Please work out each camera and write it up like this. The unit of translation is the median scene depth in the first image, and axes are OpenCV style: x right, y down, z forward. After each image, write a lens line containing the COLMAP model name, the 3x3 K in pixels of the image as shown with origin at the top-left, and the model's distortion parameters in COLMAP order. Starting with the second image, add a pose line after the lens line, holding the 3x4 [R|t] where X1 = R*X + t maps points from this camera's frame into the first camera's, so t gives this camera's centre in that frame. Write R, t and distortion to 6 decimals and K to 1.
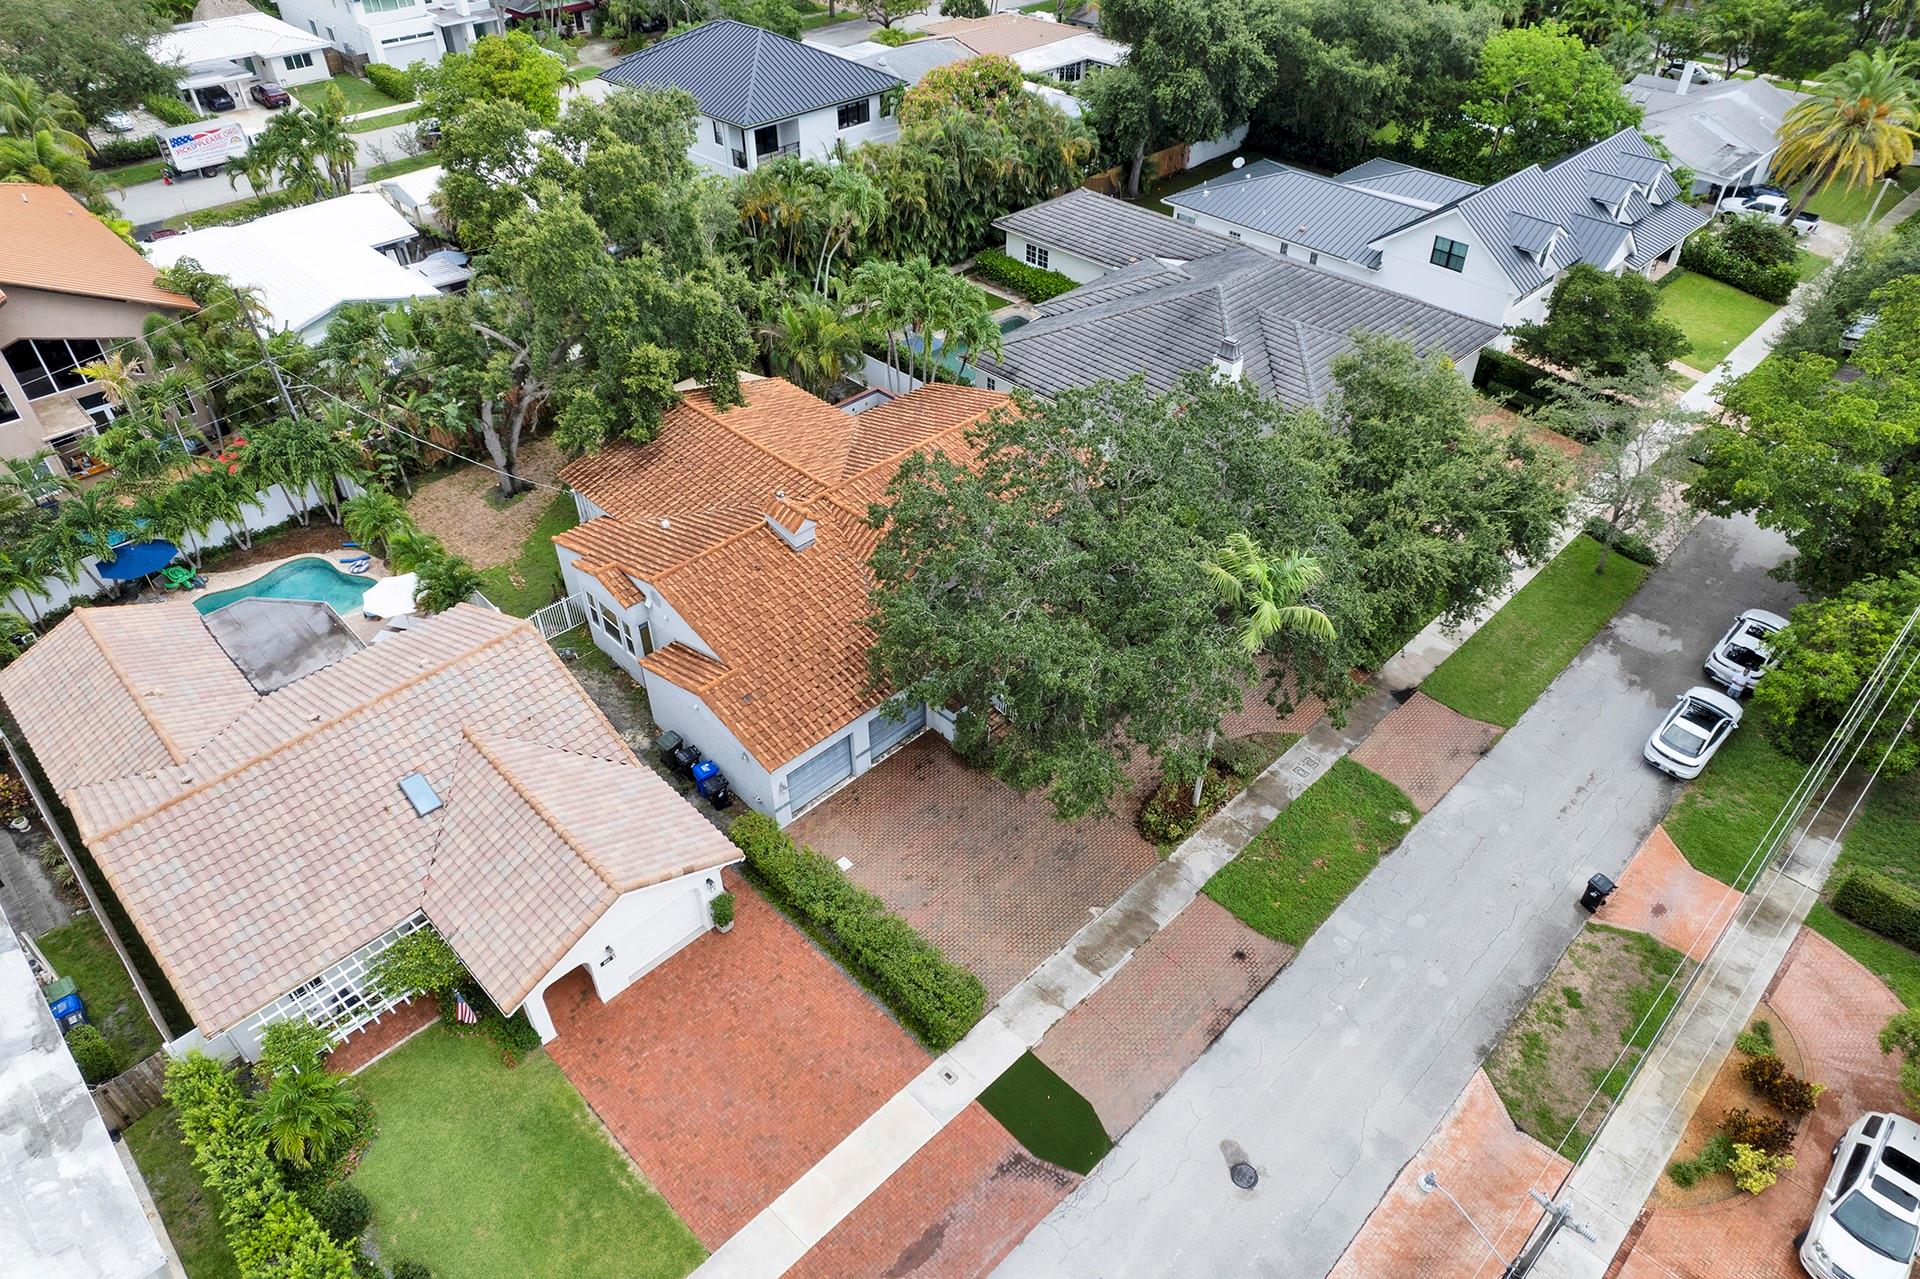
lens RADIAL K [[1231.9, 0, 950.8], [0, 1231.9, 633.4], [0, 0, 1]] dist [-0.061018, 0.060693]
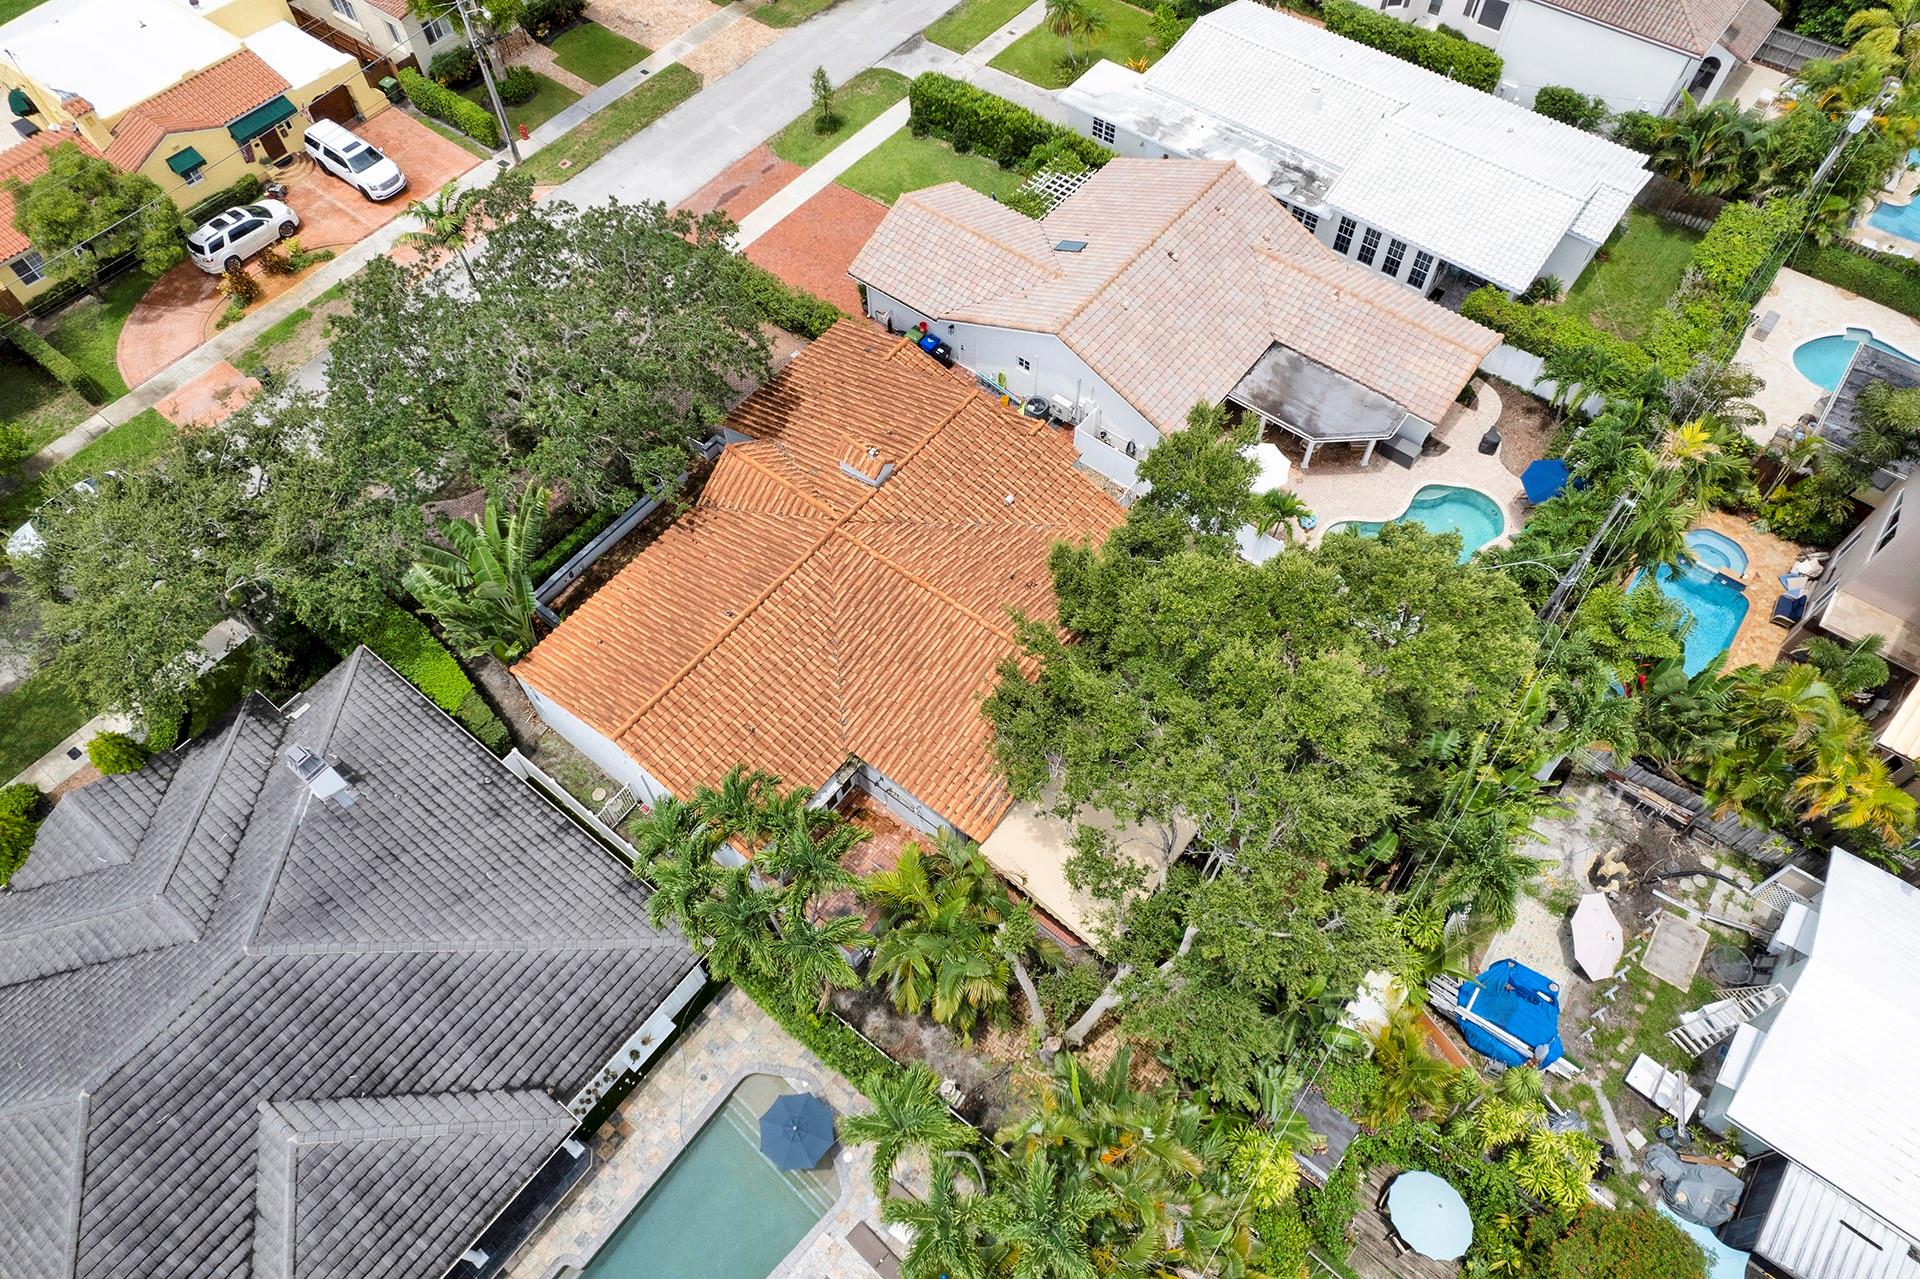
lens RADIAL K [[1231.9, 0, 966.8], [0, 1231.9, 621.1], [0, 0, 1]] dist [-0.061018, 0.060693]
pose [[-0.990326, 0.120524, -0.068769, -0.152930], [-0.081071, -0.100328, 0.991646, -1.306193], [0.112618, 0.987628, 0.109128, 1.226840]]
